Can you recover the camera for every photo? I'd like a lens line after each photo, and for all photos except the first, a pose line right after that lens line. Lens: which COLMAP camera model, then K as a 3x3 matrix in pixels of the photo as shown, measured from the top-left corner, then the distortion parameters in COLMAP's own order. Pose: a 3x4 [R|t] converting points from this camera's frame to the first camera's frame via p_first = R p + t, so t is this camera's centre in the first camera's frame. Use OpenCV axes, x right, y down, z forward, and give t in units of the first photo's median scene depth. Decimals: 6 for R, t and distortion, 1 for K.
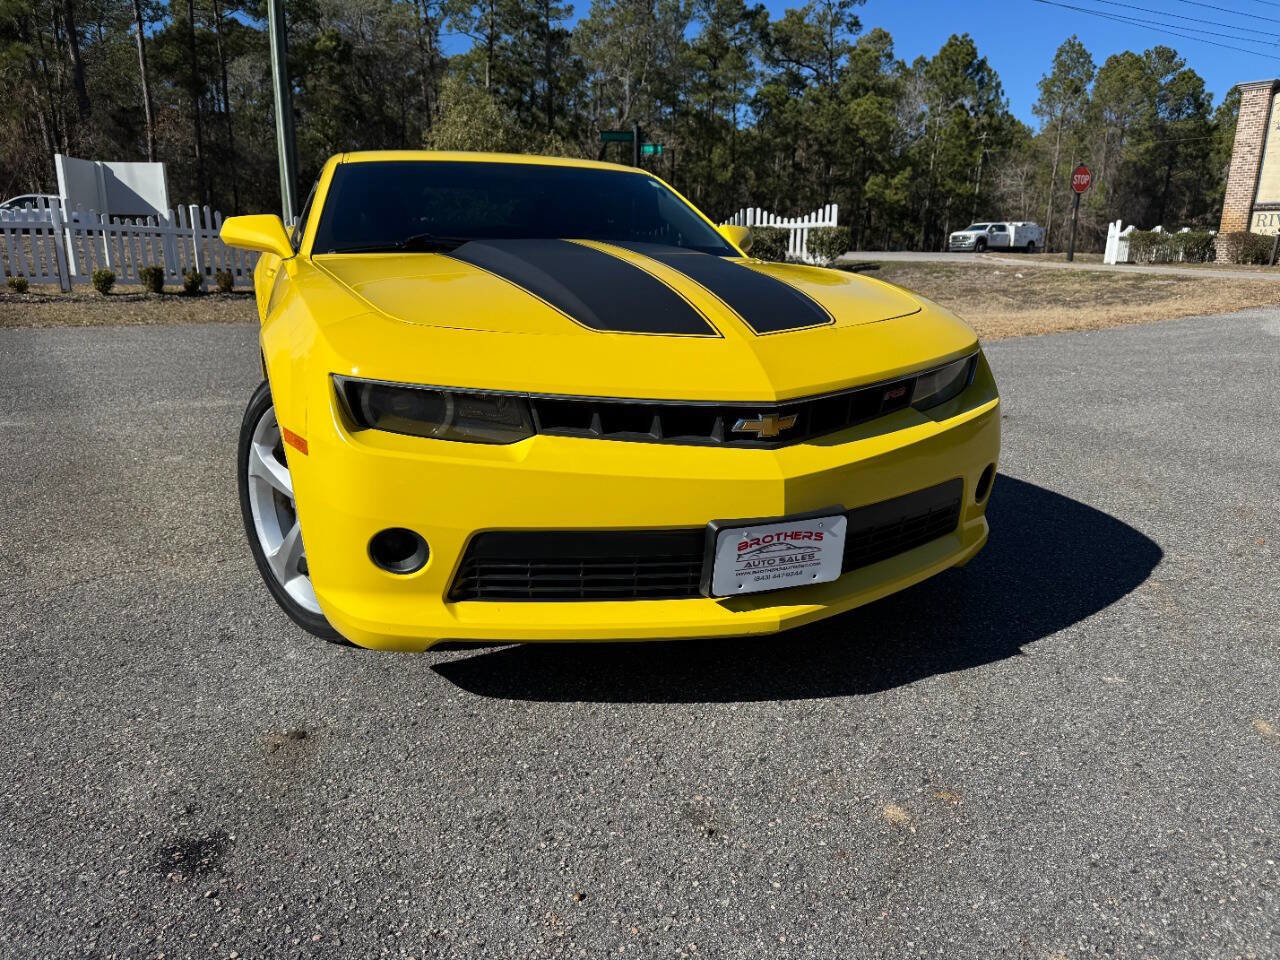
lens RADIAL K [[909.4, 0, 642.2], [0, 909.4, 476.5], [0, 0, 1]] dist [0.014703, -0.016959]
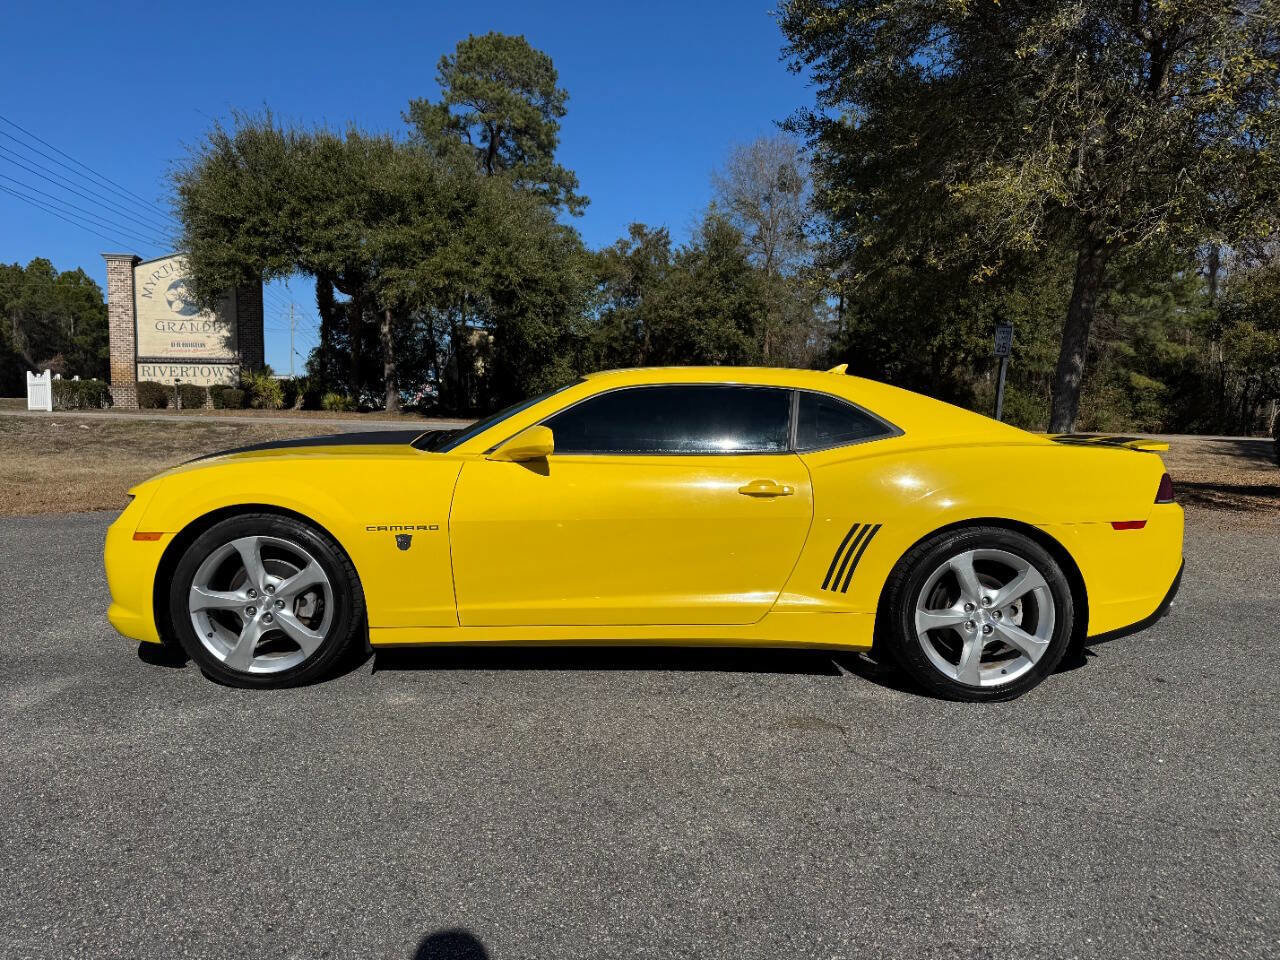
lens RADIAL K [[902.3, 0, 634.3], [0, 902.3, 484.9], [0, 0, 1]] dist [0.025021, -0.029398]
pose [[0.357941, -0.094022, 0.928999, -0.186196], [0.220671, 0.975252, 0.013679, -0.017795], [-0.907294, 0.200107, 0.369830, 0.036884]]
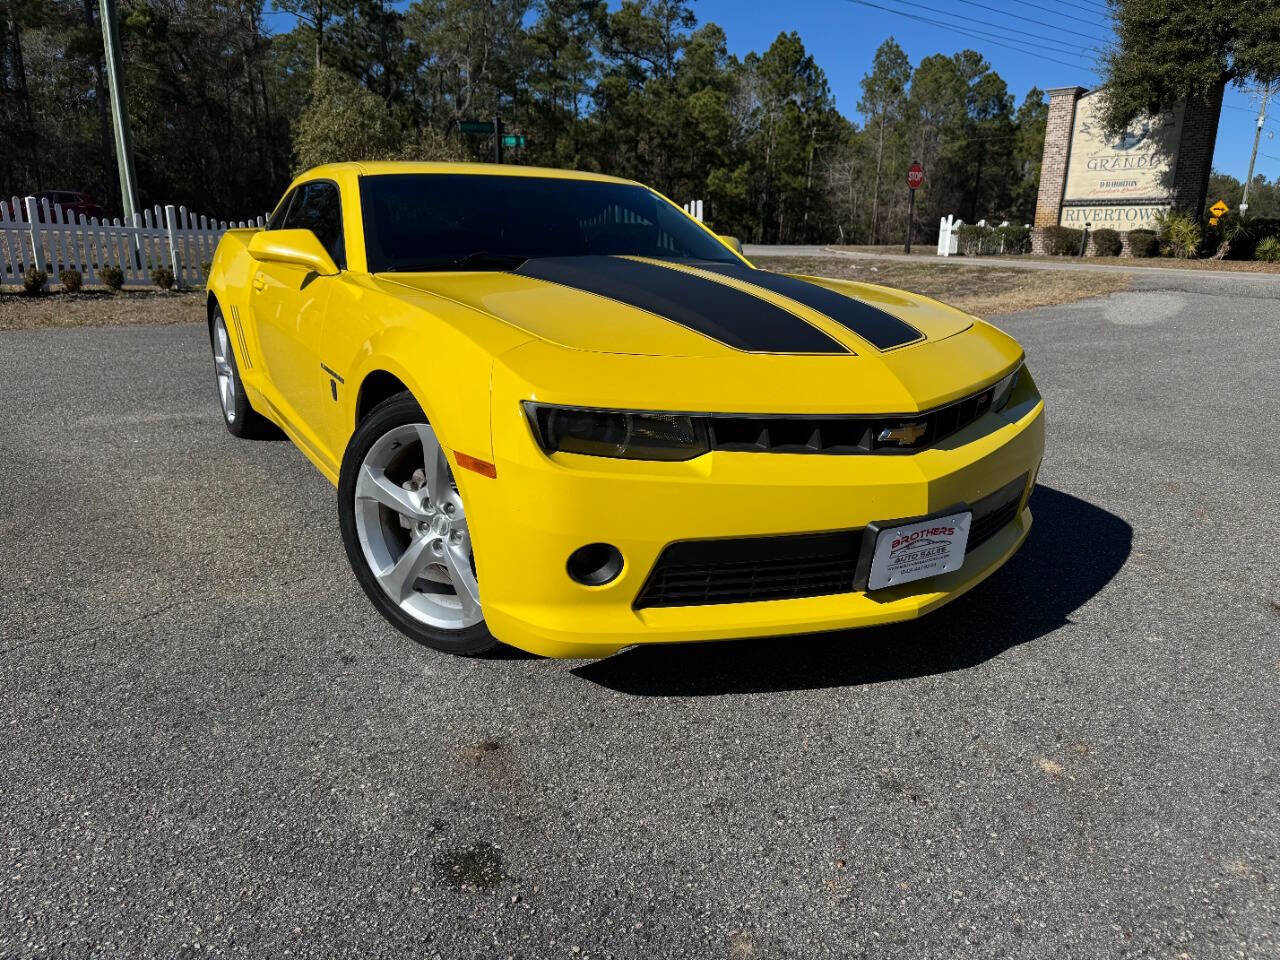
lens RADIAL K [[909.4, 0, 640.2], [0, 909.4, 480.9], [0, 0, 1]] dist [0.014703, -0.016959]
pose [[0.985959, -0.042612, 0.161457, -0.021706], [0.040271, 0.999031, 0.017749, -0.001889], [-0.162057, -0.010998, 0.986720, -0.003025]]
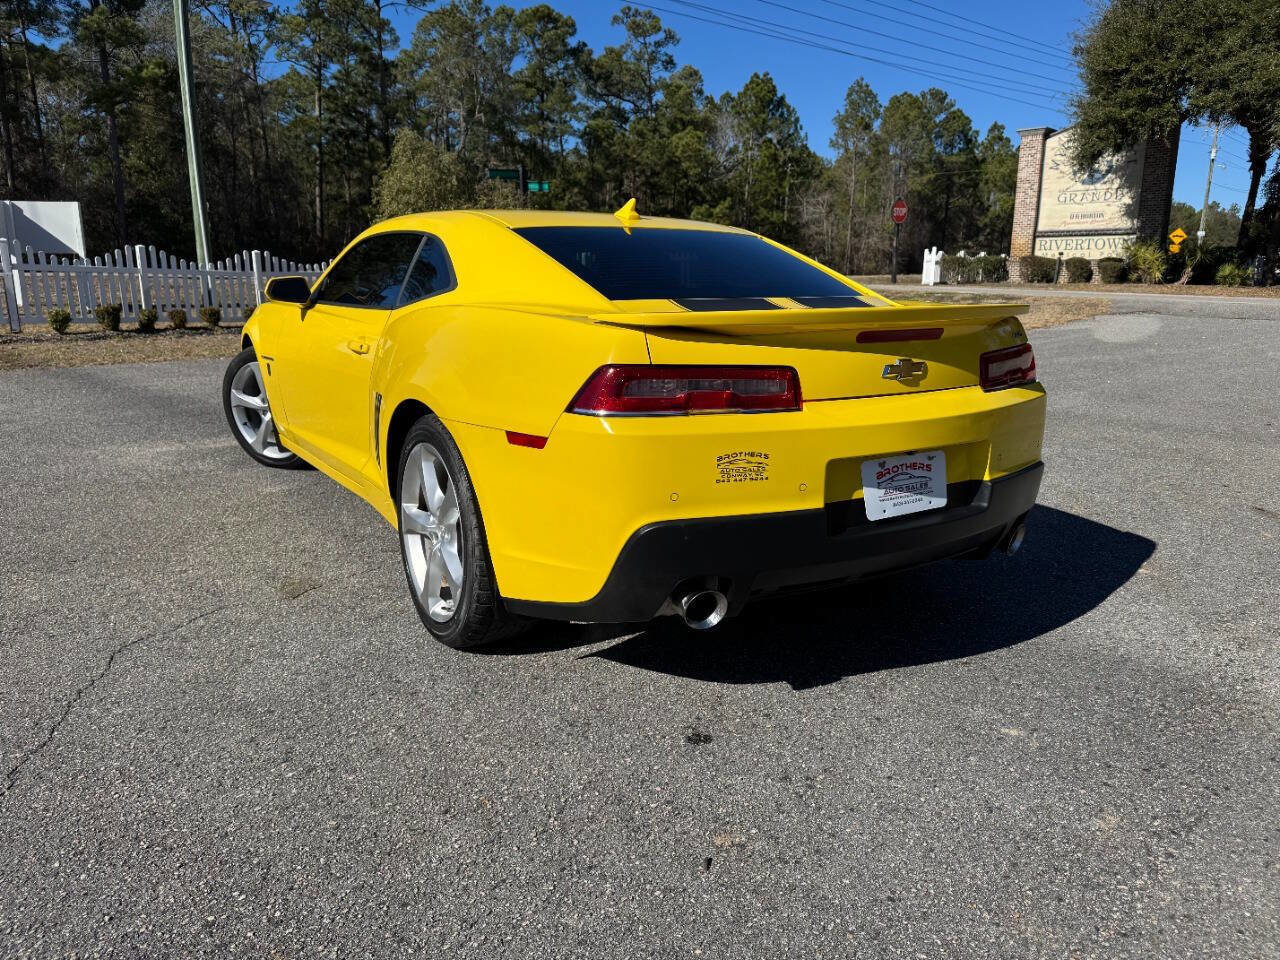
lens RADIAL K [[902.3, 0, 638.0], [0, 902.3, 474.8], [0, 0, 1]] dist [0.025021, -0.029398]
pose [[0.981314, -0.055033, 0.184376, -0.065707], [0.059658, 0.998026, -0.019628, 0.006481], [-0.182932, 0.030260, 0.982660, -0.045059]]
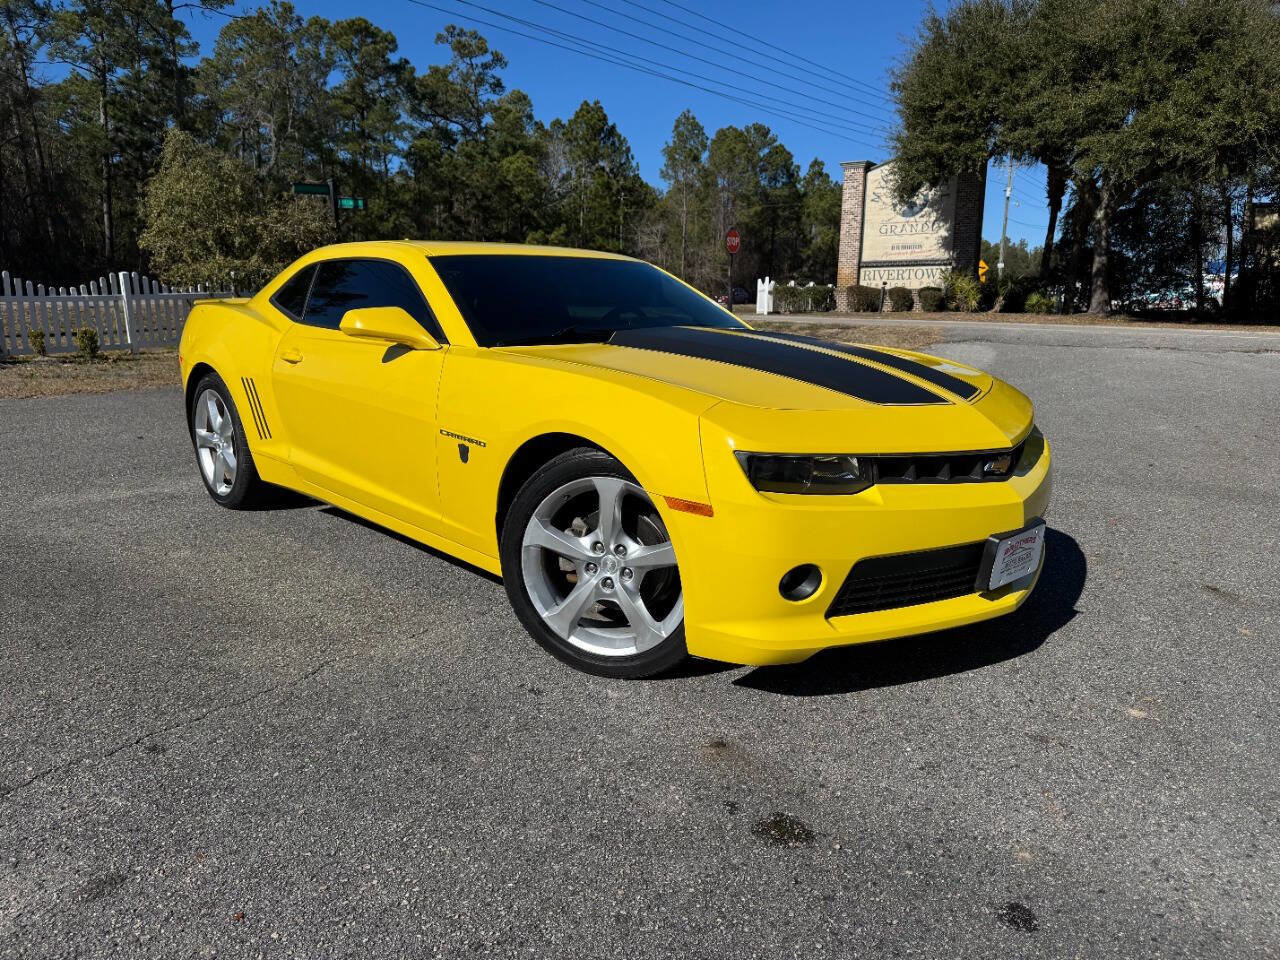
lens RADIAL K [[902.3, 0, 649.2], [0, 902.3, 492.9], [0, 0, 1]] dist [0.025021, -0.029398]
pose [[0.928649, -0.086709, 0.360683, -0.052027], [0.098635, 0.995014, -0.014752, -0.002699], [-0.357606, 0.049276, 0.932572, -0.006762]]
